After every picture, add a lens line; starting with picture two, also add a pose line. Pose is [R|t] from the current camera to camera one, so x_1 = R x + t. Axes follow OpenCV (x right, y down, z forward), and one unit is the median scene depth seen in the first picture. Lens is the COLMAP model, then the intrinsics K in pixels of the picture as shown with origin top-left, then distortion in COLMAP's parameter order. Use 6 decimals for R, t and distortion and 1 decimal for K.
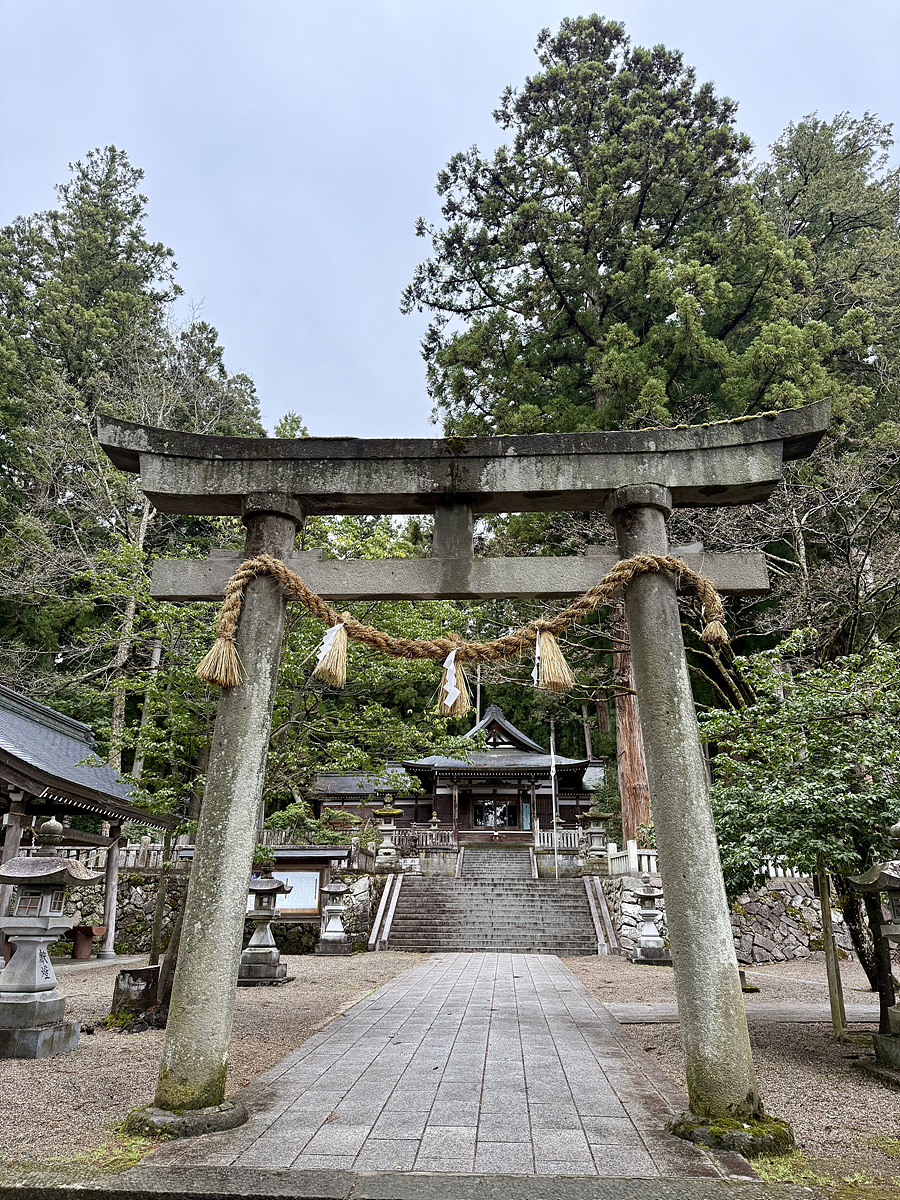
lens RADIAL K [[823.5, 0, 451.4], [0, 823.5, 603.3], [0, 0, 1]] dist [0.183267, -0.377562]
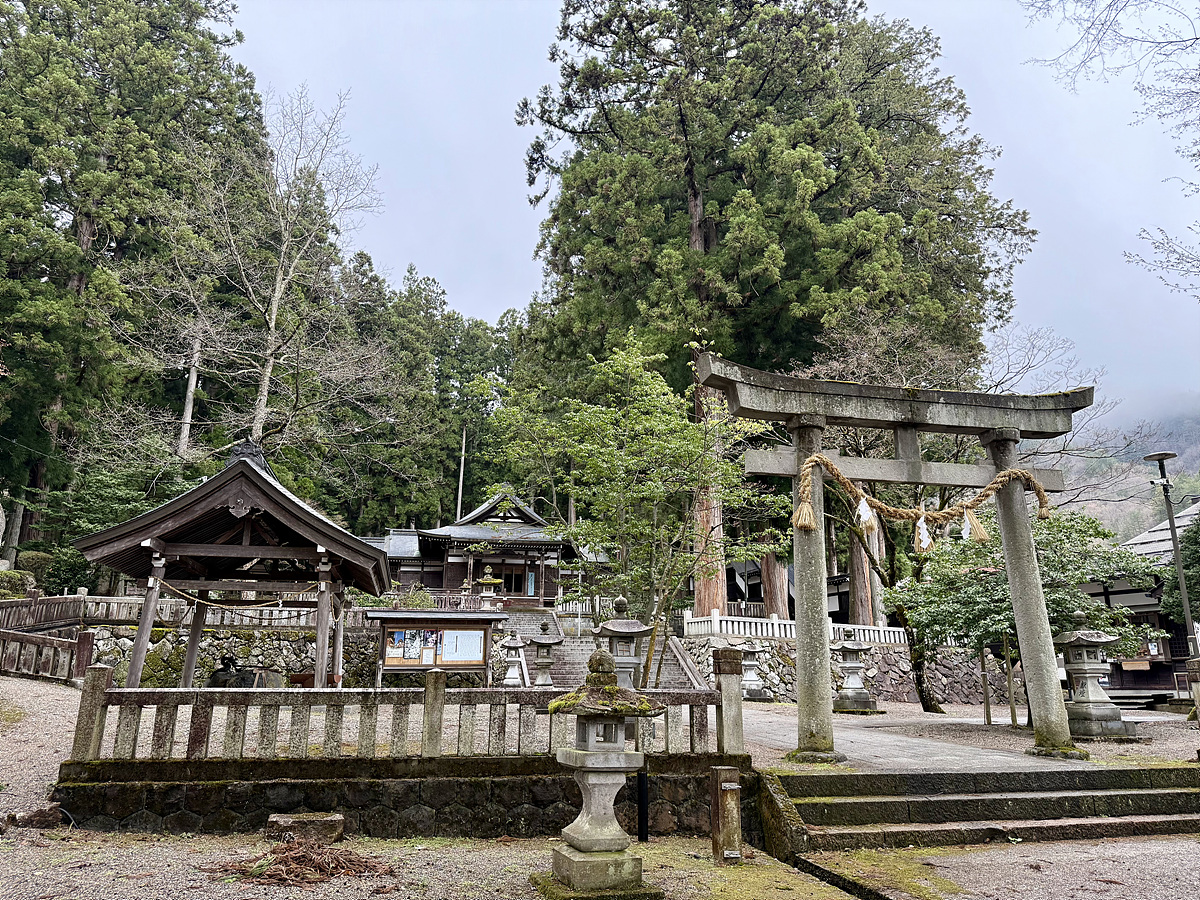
lens RADIAL K [[823.5, 0, 600.0], [0, 823.5, 450.0], [0, 0, 1]] dist [0.183267, -0.377562]
pose [[0.963631, 0.067284, 0.258627, -0.295988], [-0.091224, 0.992474, 0.081696, -0.043979], [-0.251184, -0.102318, 0.962516, -0.145581]]
